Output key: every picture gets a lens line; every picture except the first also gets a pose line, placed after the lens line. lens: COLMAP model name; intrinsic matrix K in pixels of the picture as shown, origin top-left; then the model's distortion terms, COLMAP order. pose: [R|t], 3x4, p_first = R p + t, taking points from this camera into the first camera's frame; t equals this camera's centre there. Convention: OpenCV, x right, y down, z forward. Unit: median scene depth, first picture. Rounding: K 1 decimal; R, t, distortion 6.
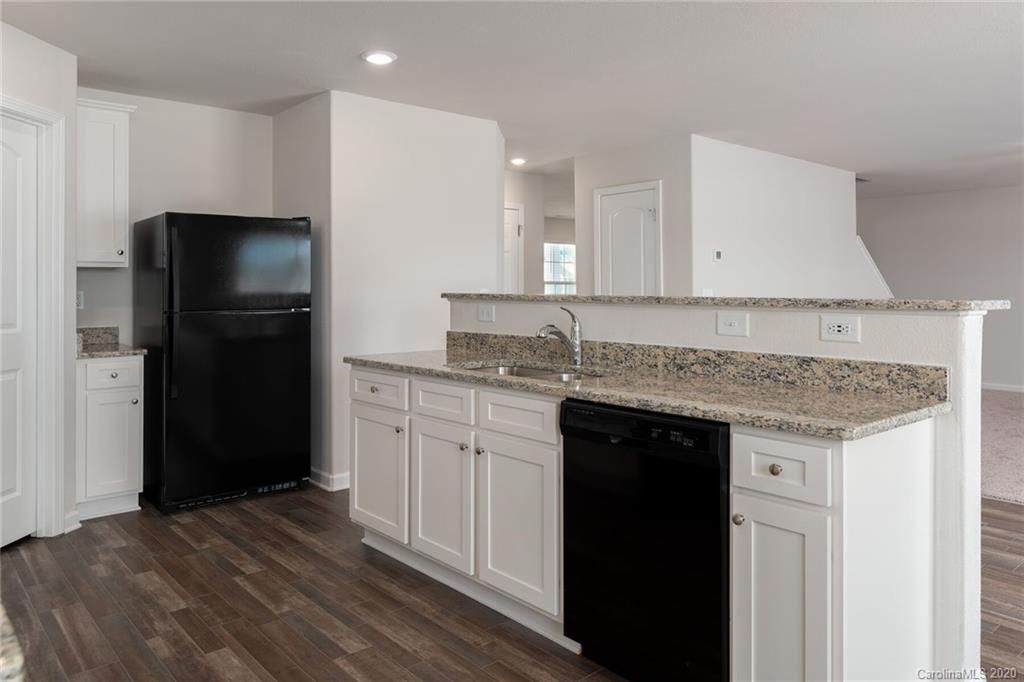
lens RADIAL K [[725.8, 0, 510.4], [0, 725.8, 275.7], [0, 0, 1]] dist [0.005497, 0.000024]
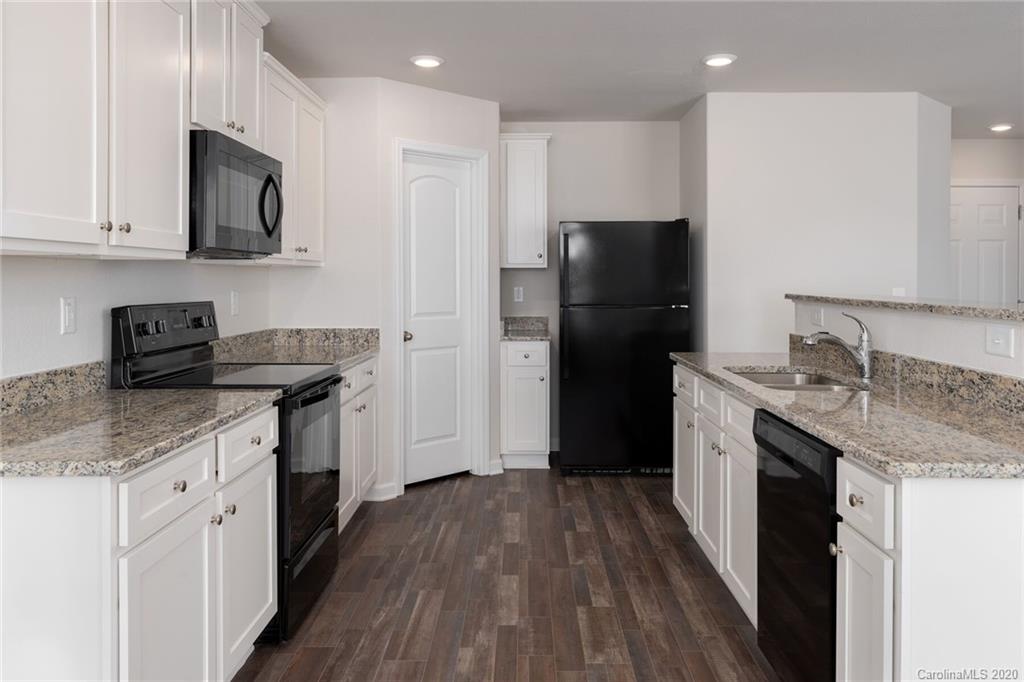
lens RADIAL K [[782.0, 0, 522.8], [0, 782.0, 277.8], [0, 0, 1]] dist [0.005942, -0.000409]
pose [[0.755276, 0.002401, -0.655403, 0.422871], [0.008285, 0.999878, 0.013210, -0.017620], [0.655355, -0.015407, 0.755164, -0.006799]]
